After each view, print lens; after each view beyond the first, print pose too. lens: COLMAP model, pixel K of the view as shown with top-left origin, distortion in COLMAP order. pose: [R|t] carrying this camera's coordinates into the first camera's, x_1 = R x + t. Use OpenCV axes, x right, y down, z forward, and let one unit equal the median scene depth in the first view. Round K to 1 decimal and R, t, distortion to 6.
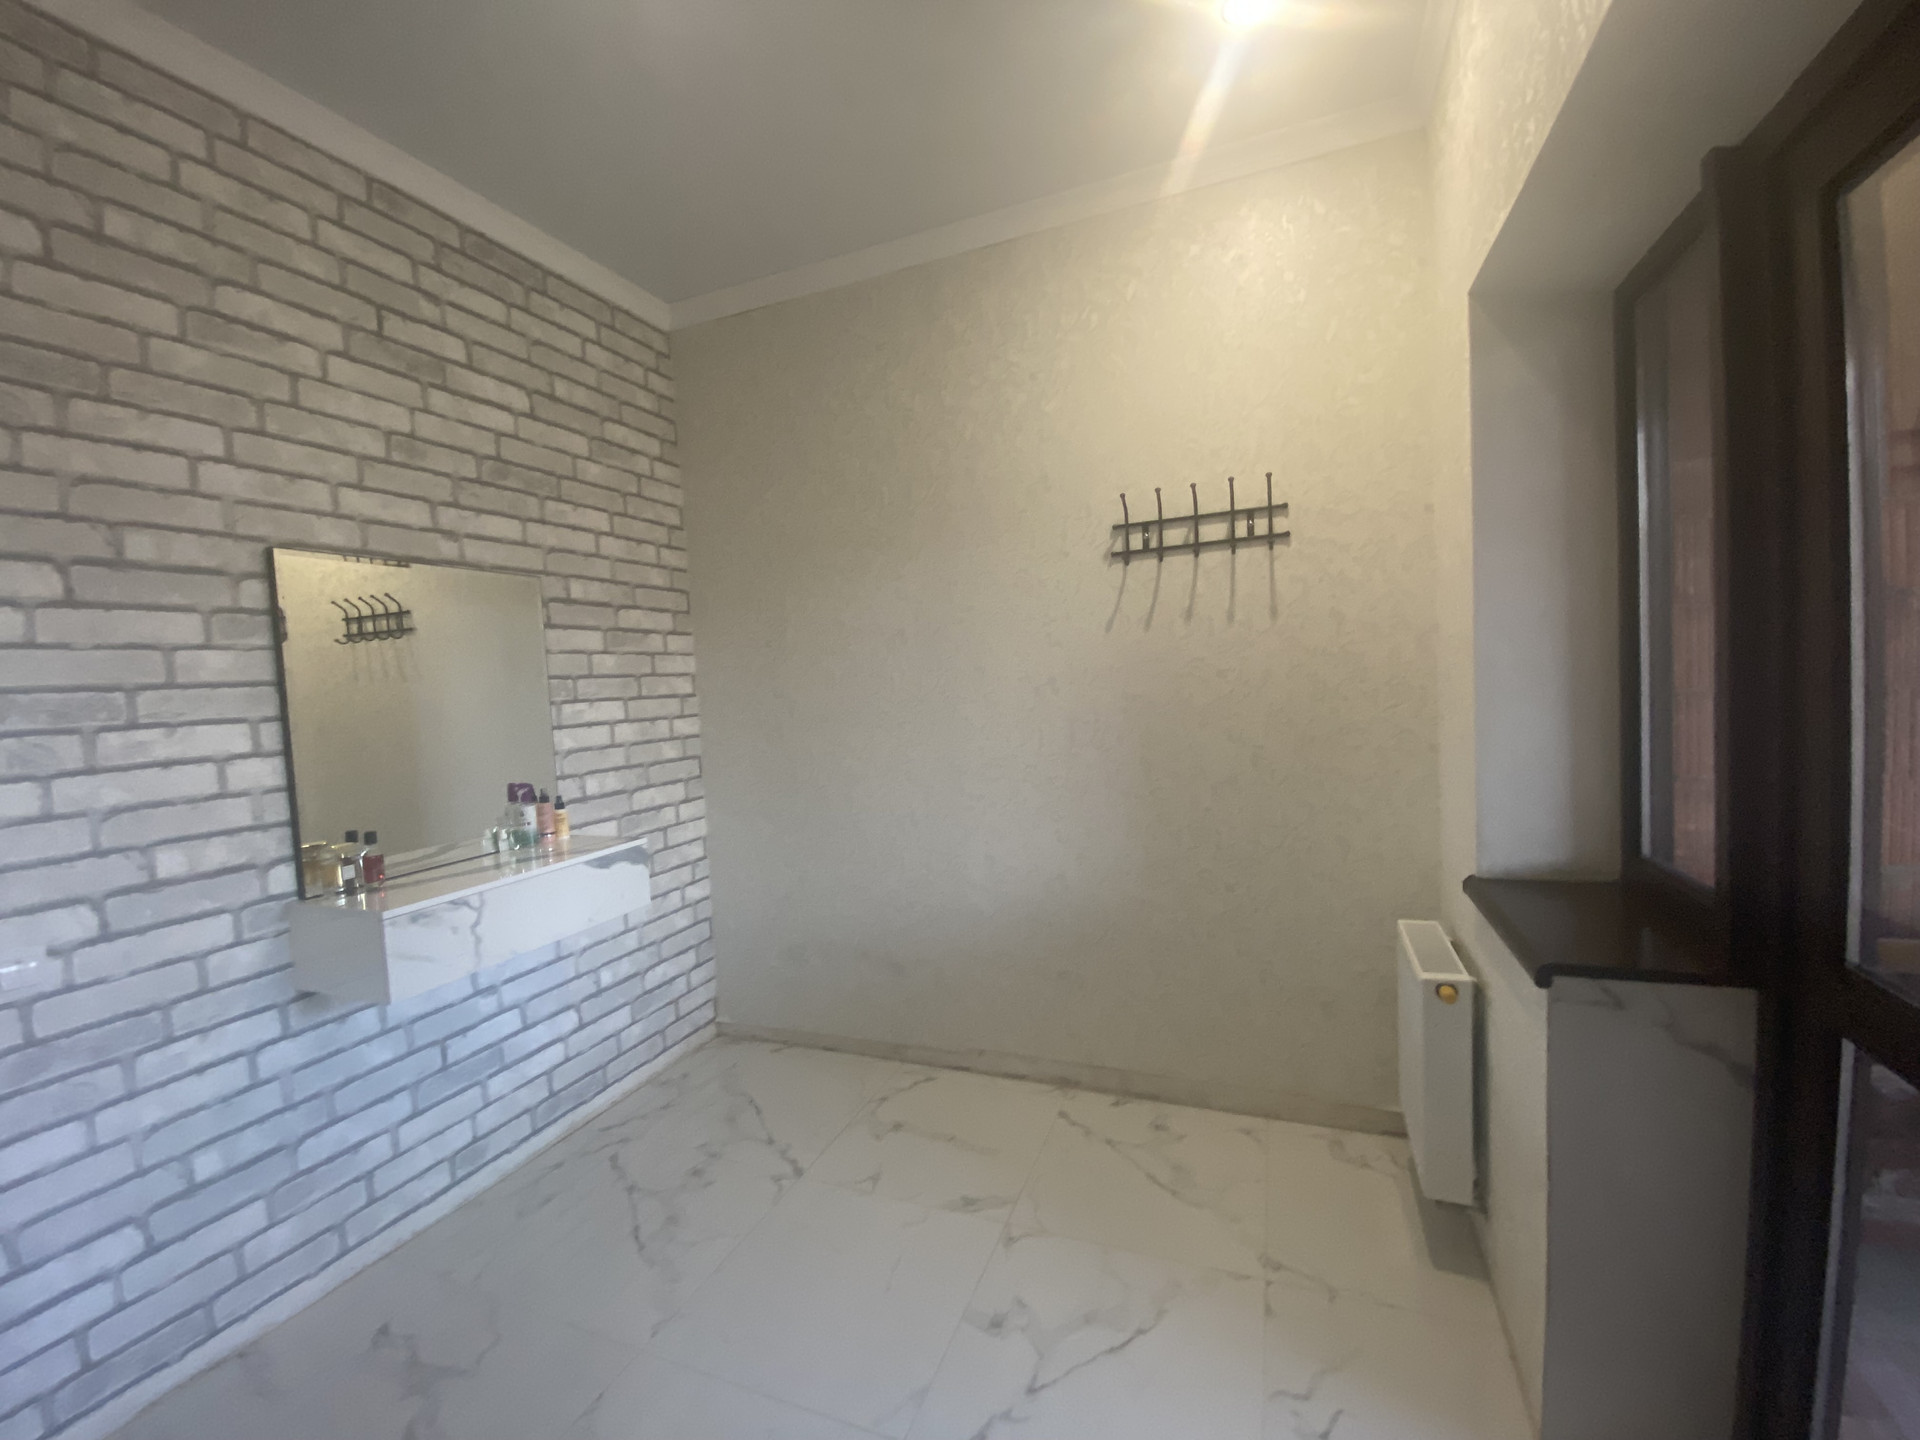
lens RADIAL K [[790.8, 0, 1028.8], [0, 790.8, 716.3], [0, 0, 1]] dist [-0.031586, -0.004668]
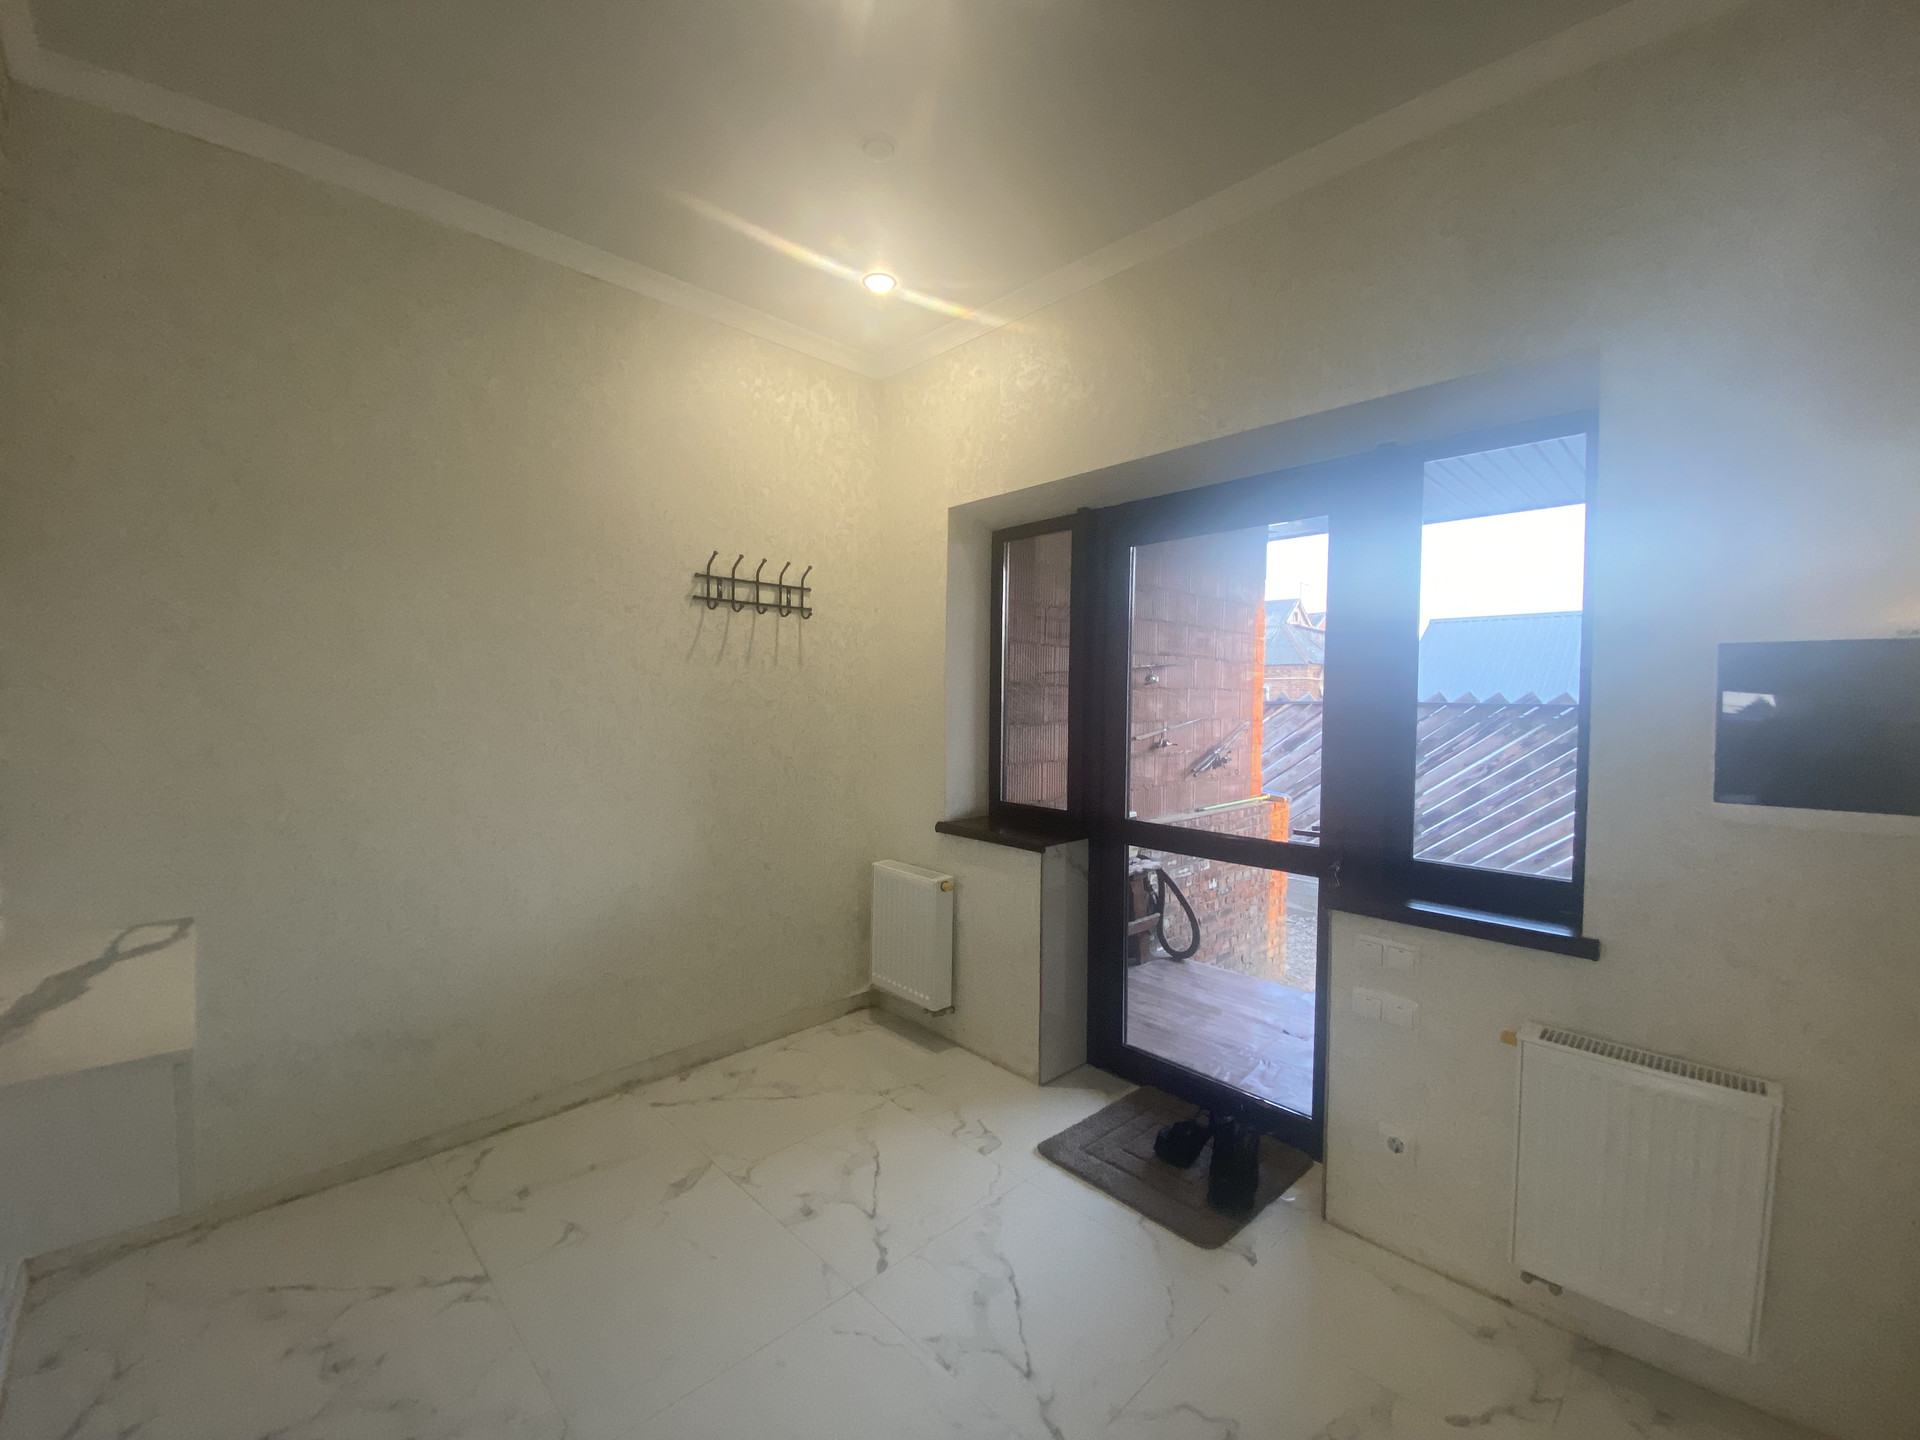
lens RADIAL K [[790.8, 0, 944.4], [0, 790.8, 731.3], [0, 0, 1]] dist [-0.031586, -0.004668]
pose [[0.373929, 0.032839, 0.926876, -1.613556], [0.022623, 0.998753, -0.044512, 0.107780], [-0.927181, 0.037613, 0.372720, 0.429321]]
